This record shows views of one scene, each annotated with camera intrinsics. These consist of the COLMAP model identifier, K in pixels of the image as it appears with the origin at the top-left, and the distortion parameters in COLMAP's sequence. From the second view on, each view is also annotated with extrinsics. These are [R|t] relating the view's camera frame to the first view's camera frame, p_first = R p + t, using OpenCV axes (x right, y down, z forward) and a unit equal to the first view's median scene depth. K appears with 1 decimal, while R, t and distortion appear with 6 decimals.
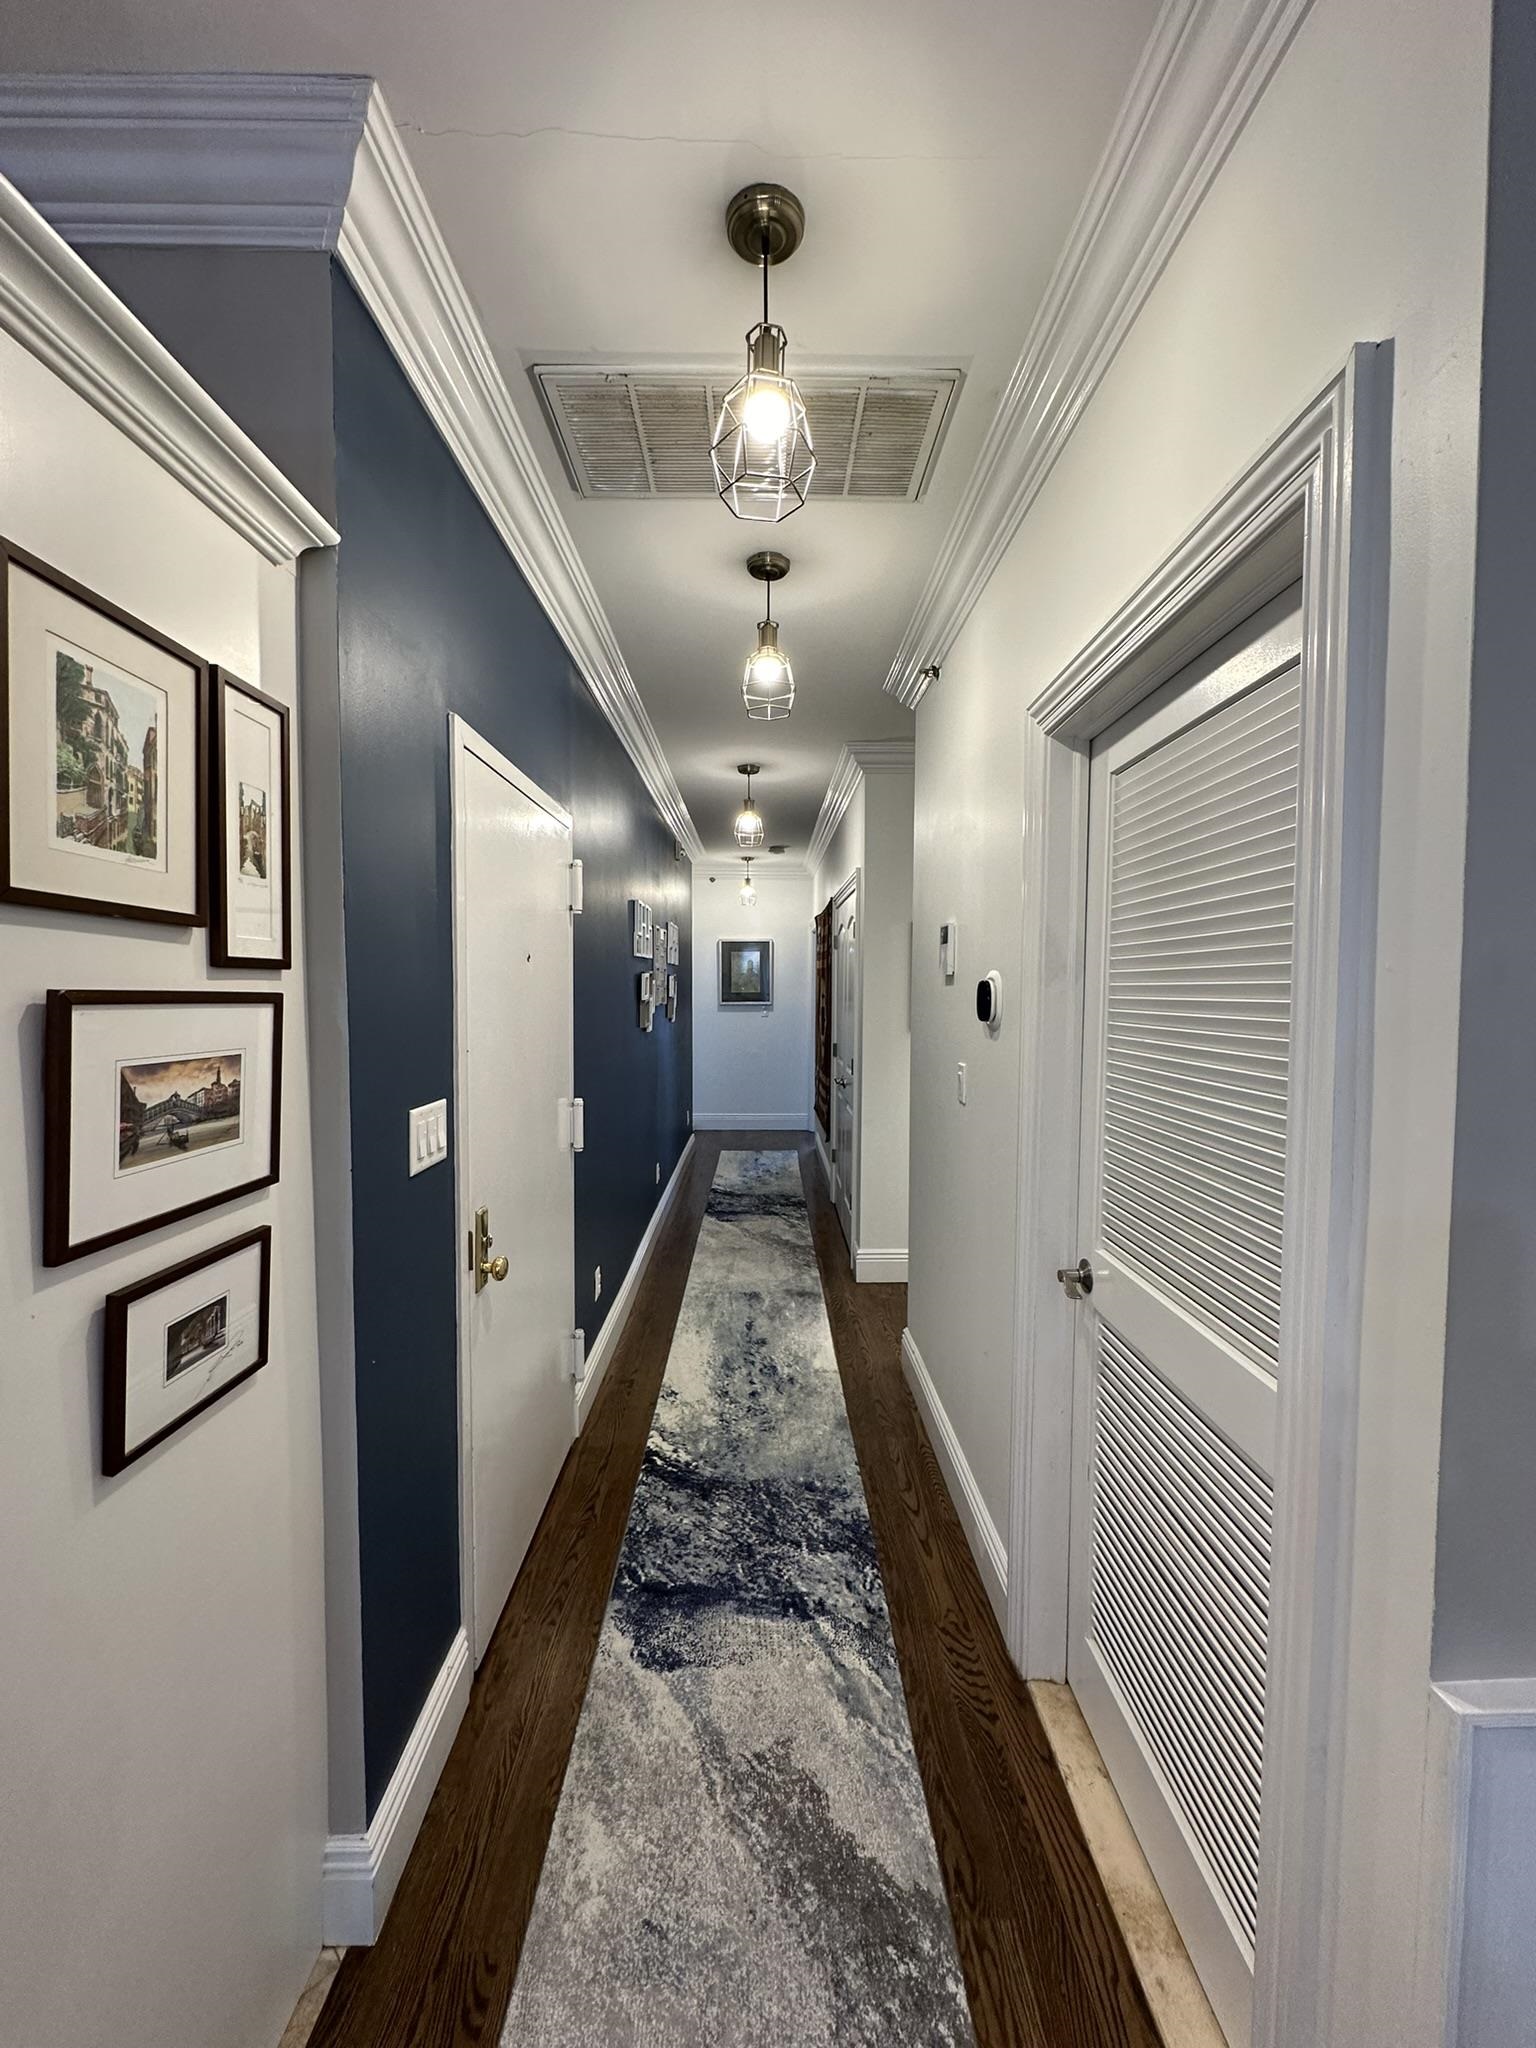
lens RADIAL K [[815.1, 0, 805.8], [0, 815.1, 1026.5], [0, 0, 1]] dist [-0.004678, 0.001294]
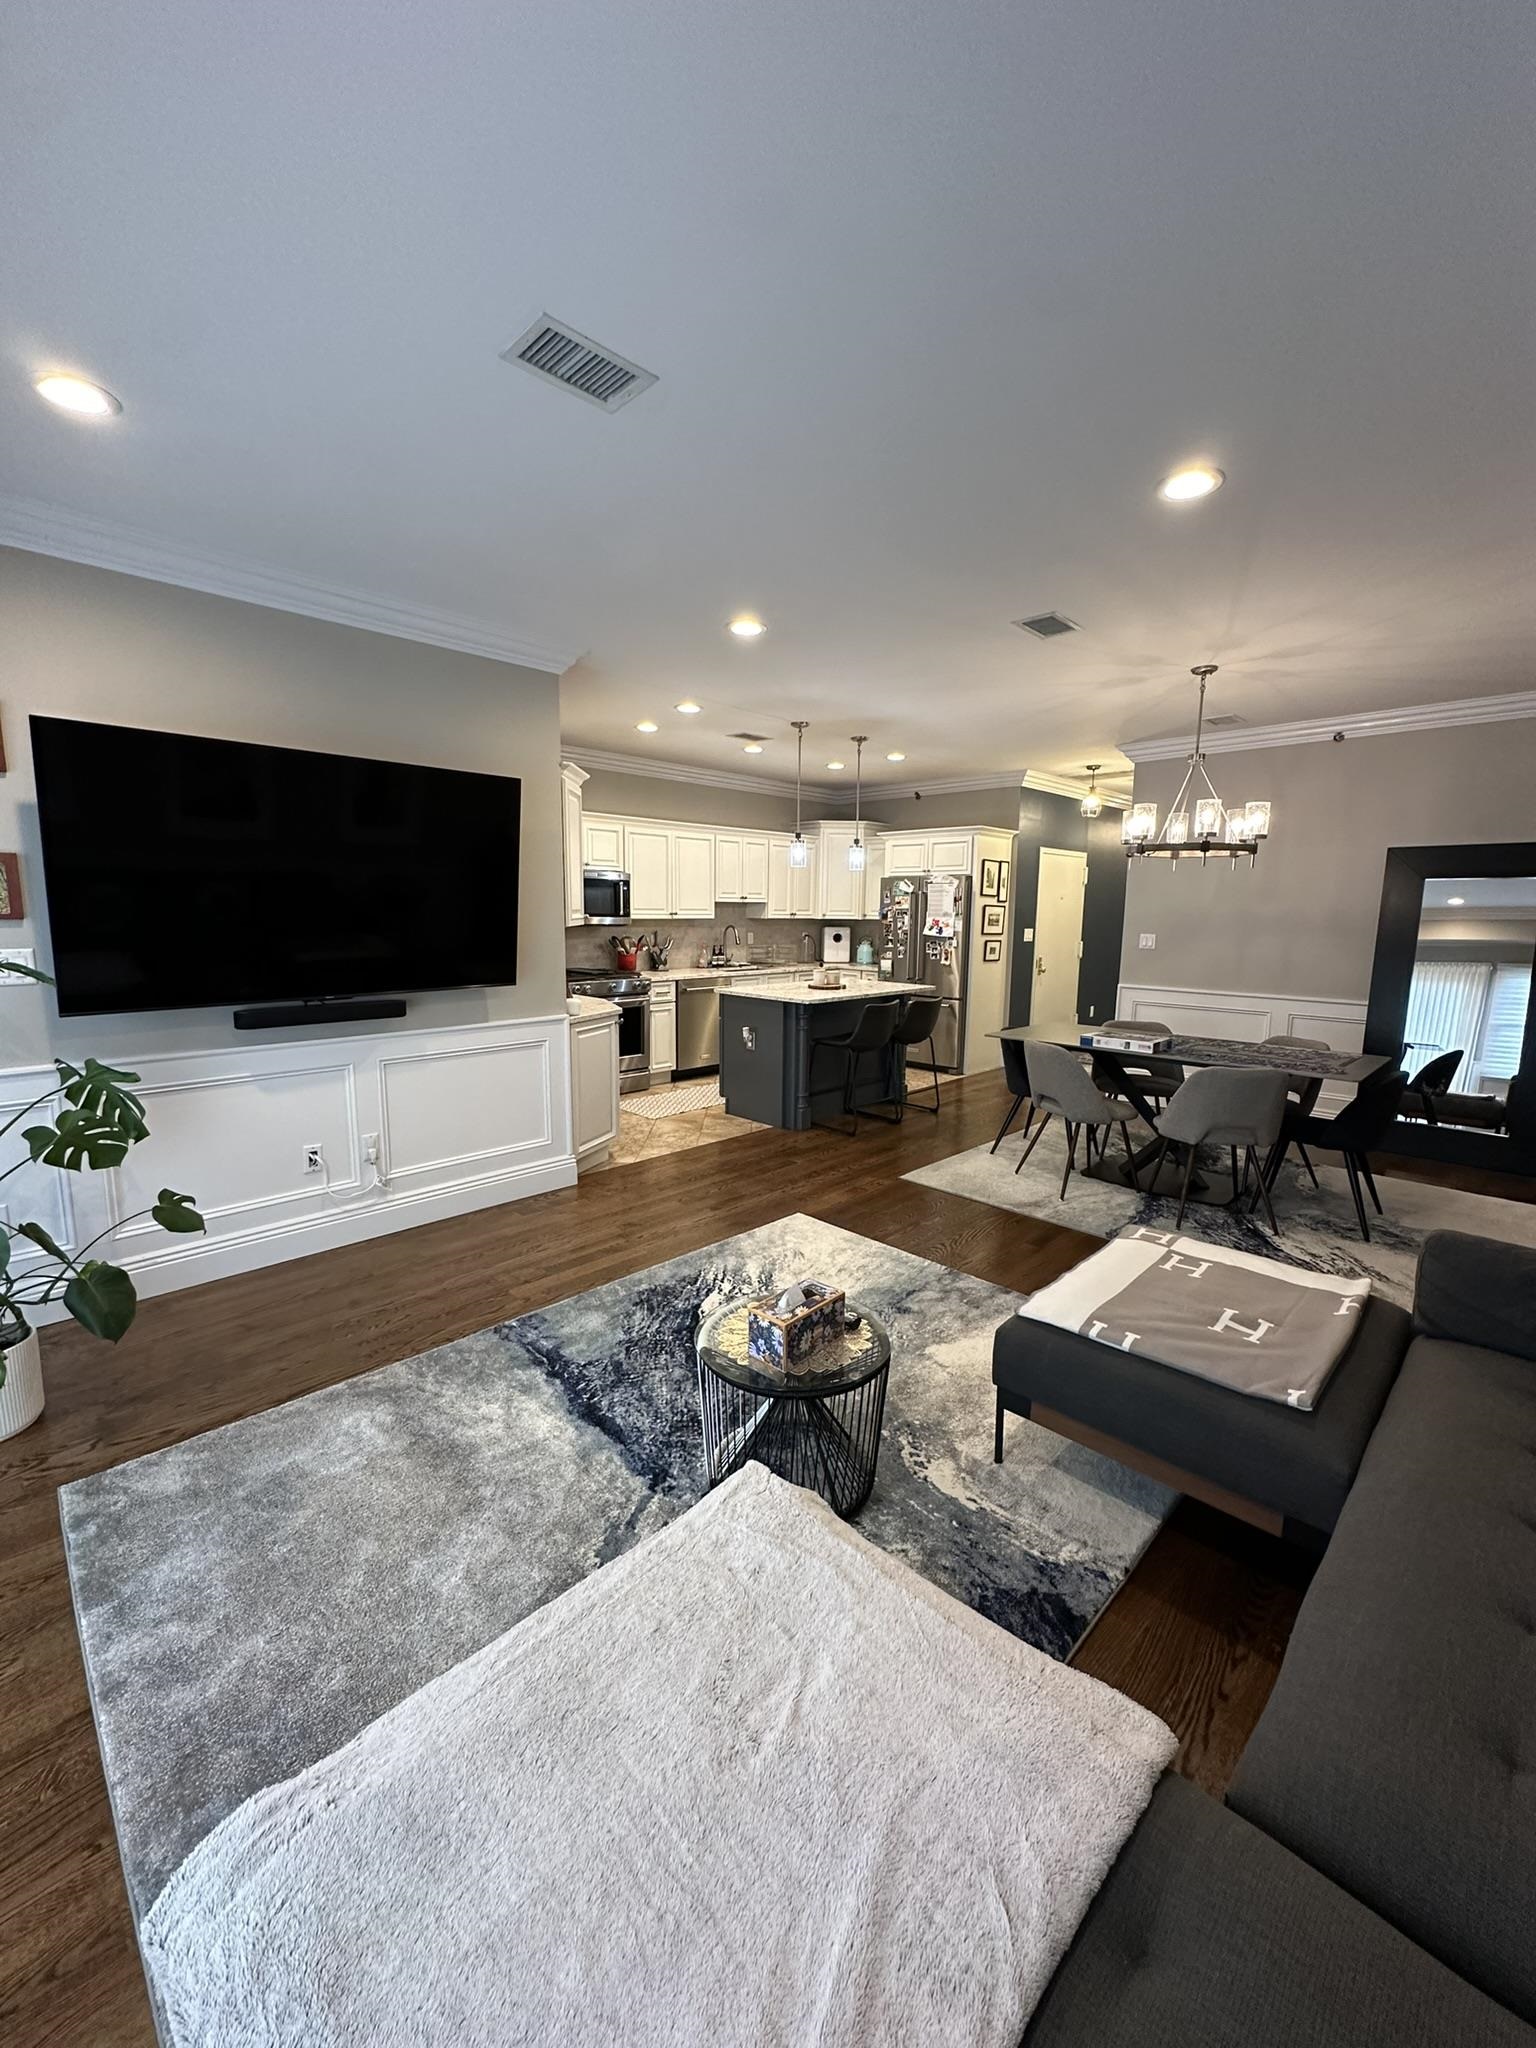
lens RADIAL K [[815.1, 0, 771.4], [0, 815.1, 1026.8], [0, 0, 1]] dist [-0.004678, 0.001294]
pose [[0.672609, 0.096124, -0.733728, 1.731702], [-0.043296, 0.994941, 0.090655, 0.239057], [0.738730, -0.029208, 0.673368, -2.798557]]
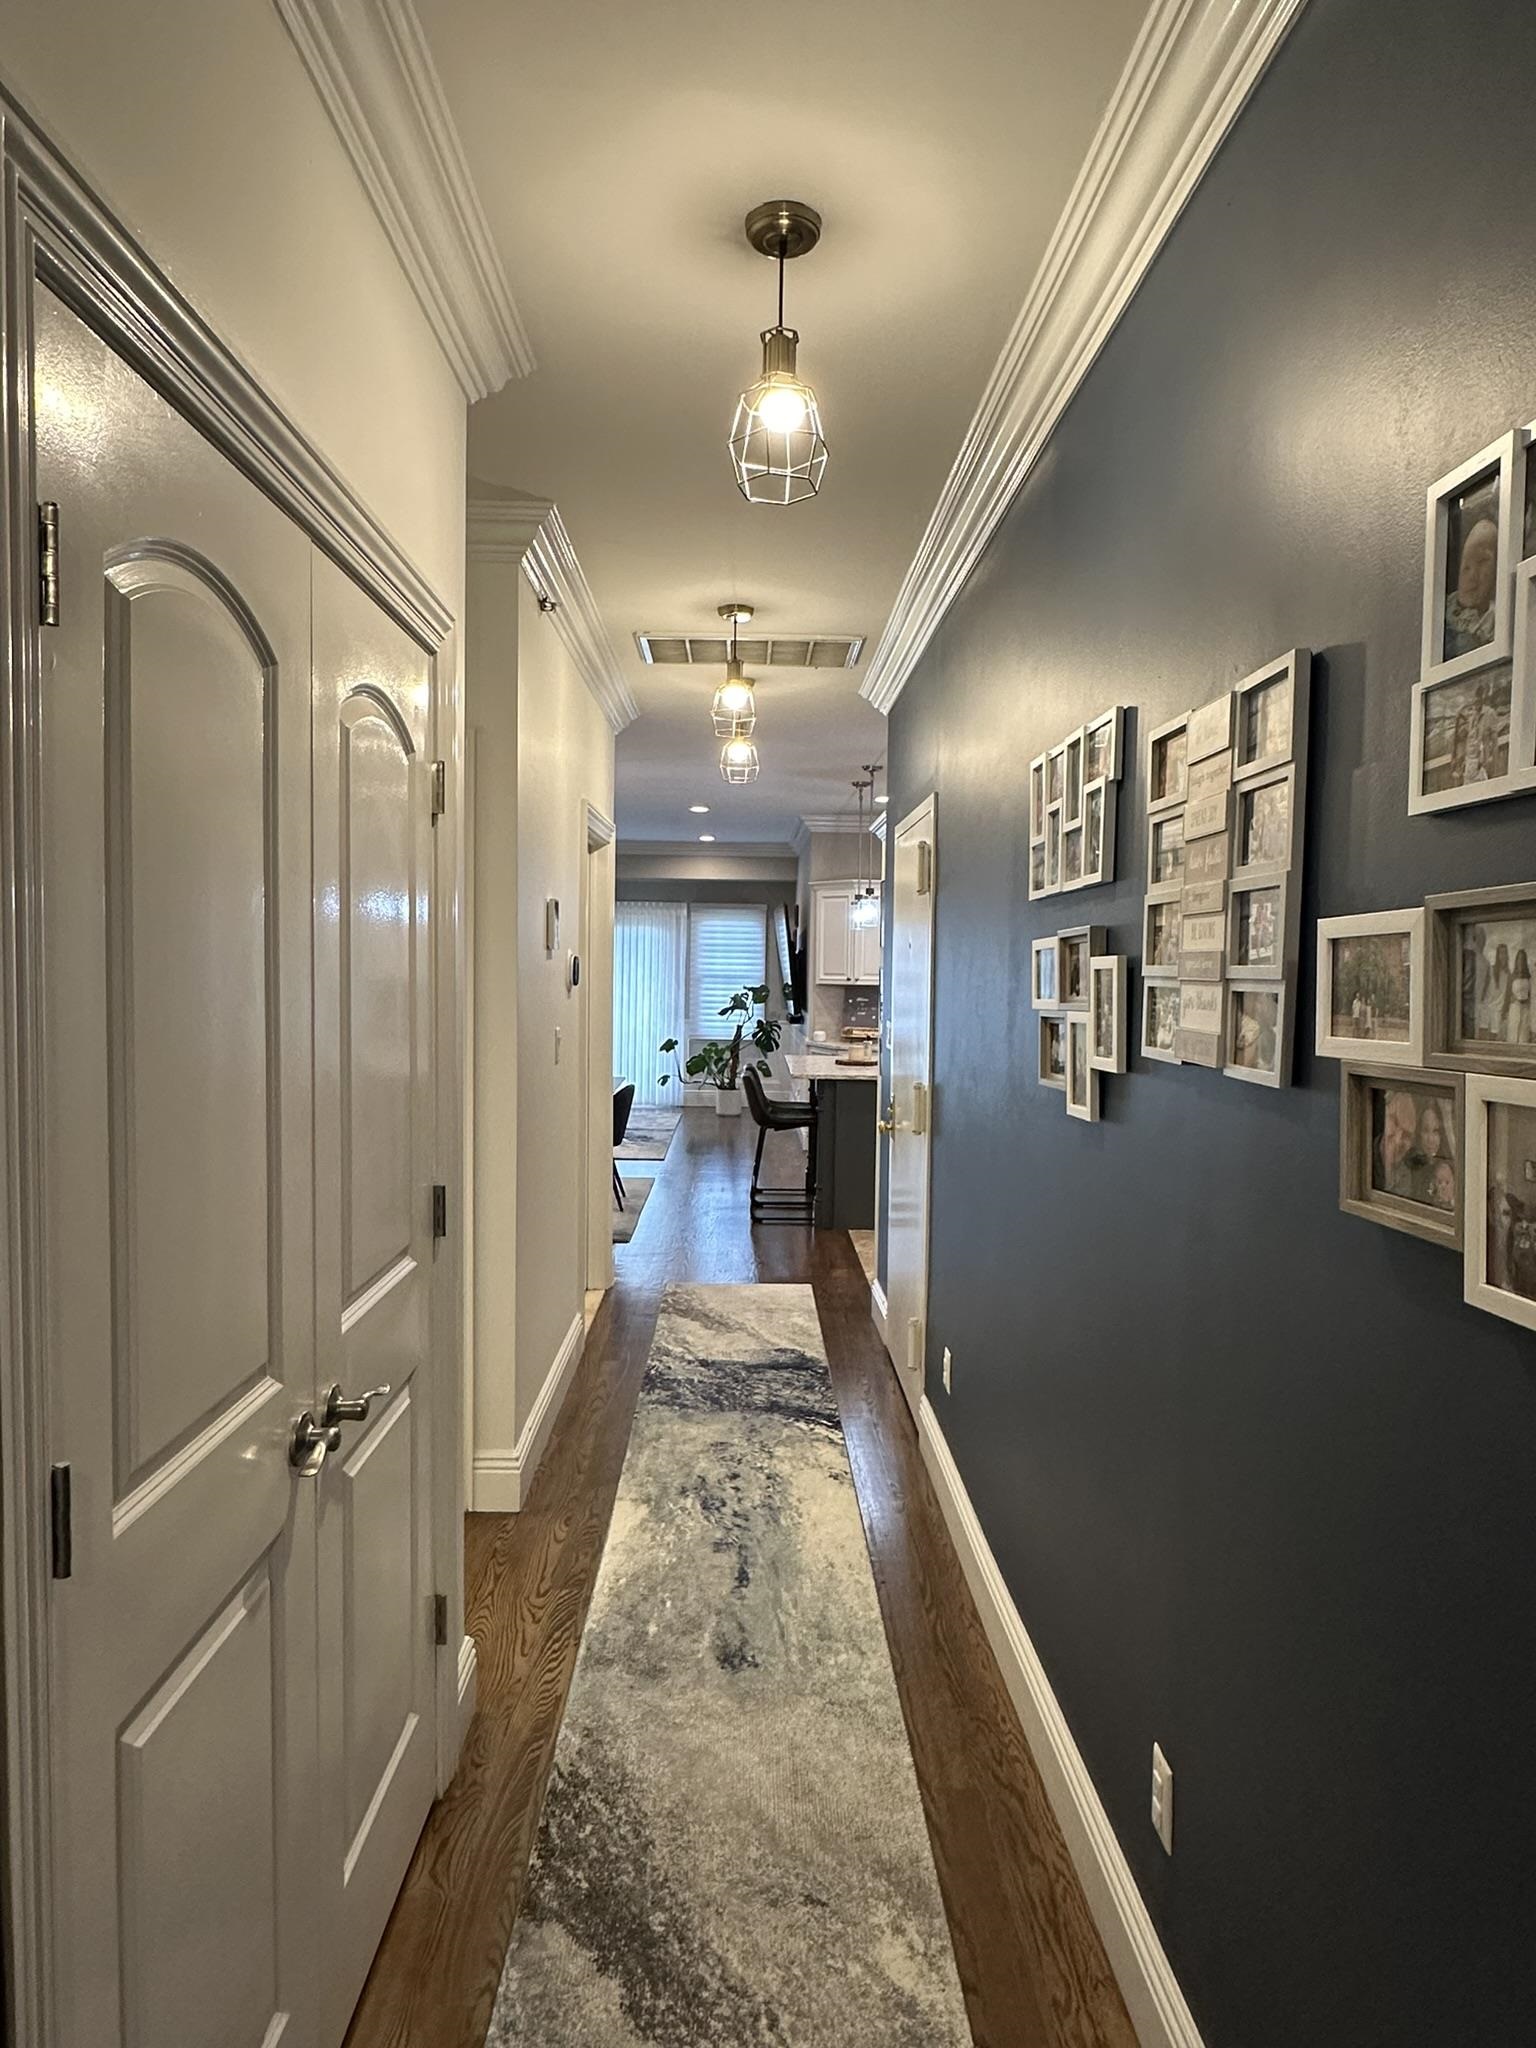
lens RADIAL K [[1207.4, 0, 782.9], [0, 1207.4, 1026.9], [0, 0, 1]] dist [0.060106, 0.000739]
pose [[-0.999073, -0.038115, 0.020027, -0.175335], [-0.035632, 0.993027, 0.112372, -0.177446], [-0.024170, 0.111554, -0.993464, 3.148317]]
